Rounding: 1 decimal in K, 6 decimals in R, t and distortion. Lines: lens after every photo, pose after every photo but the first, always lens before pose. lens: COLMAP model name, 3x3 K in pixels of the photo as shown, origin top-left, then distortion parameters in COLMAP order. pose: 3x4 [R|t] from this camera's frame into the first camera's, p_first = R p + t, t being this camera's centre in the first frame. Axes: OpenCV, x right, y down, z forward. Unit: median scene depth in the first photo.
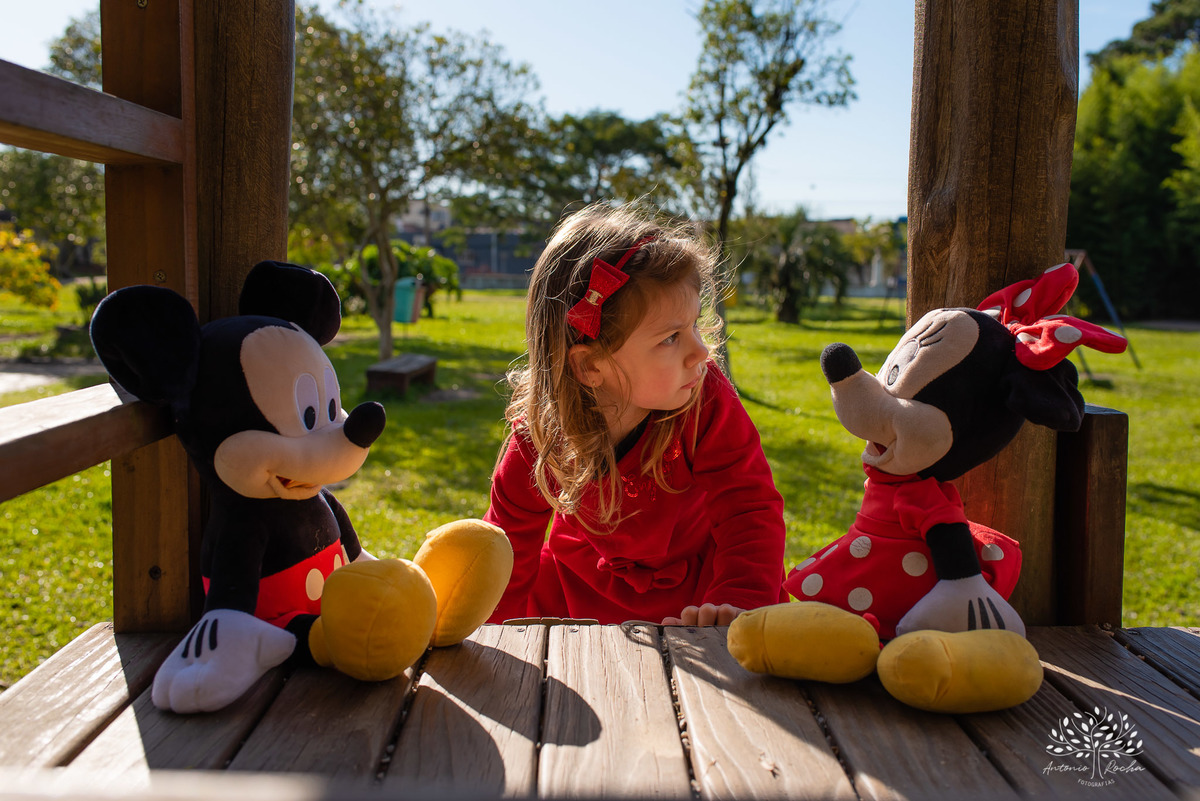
lens RADIAL K [[1178.7, 0, 607.6], [0, 1178.7, 342.3], [0, 0, 1]] dist [0.002907, 0.004142]
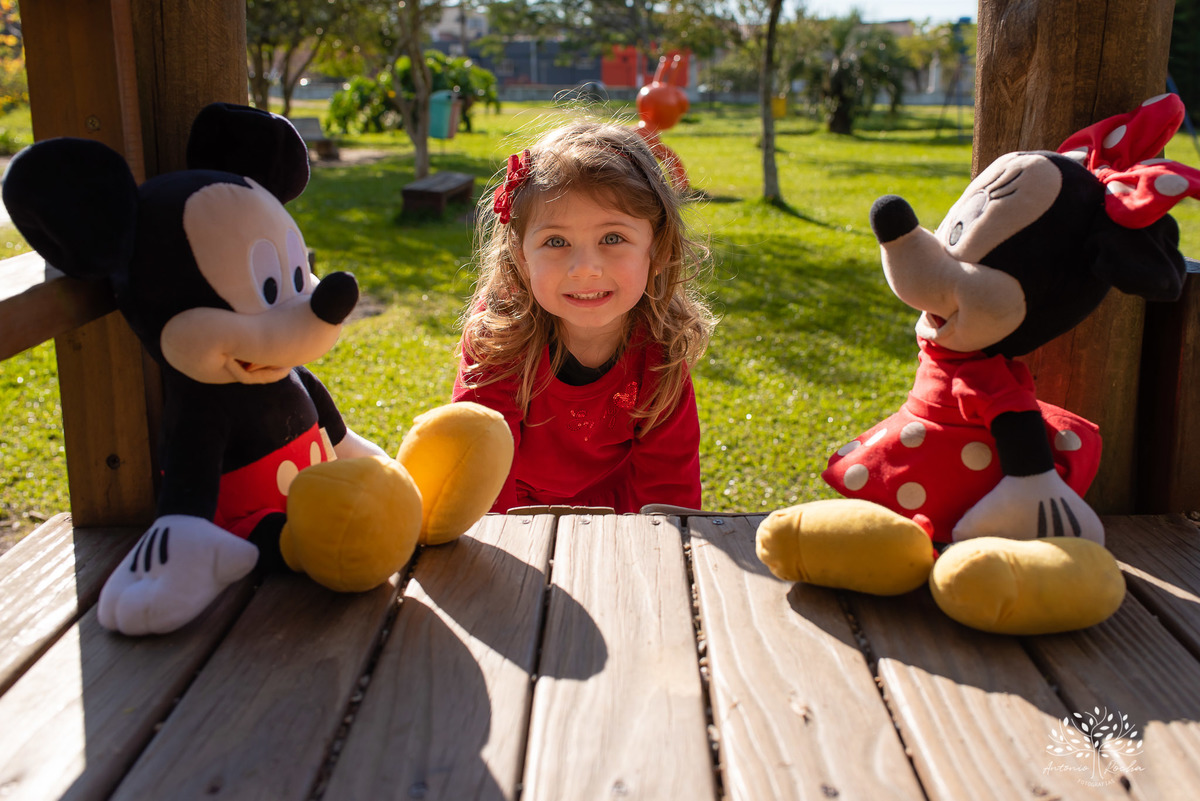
lens RADIAL K [[1192.4, 0, 630.1], [0, 1192.4, 320.8], [0, 0, 1]] dist [0.006936, 0.003439]
pose [[0.999692, -0.009775, -0.022831, 0.027412], [0.012883, 0.990039, 0.140204, -0.031356], [0.021233, -0.140455, 0.989859, 0.137881]]
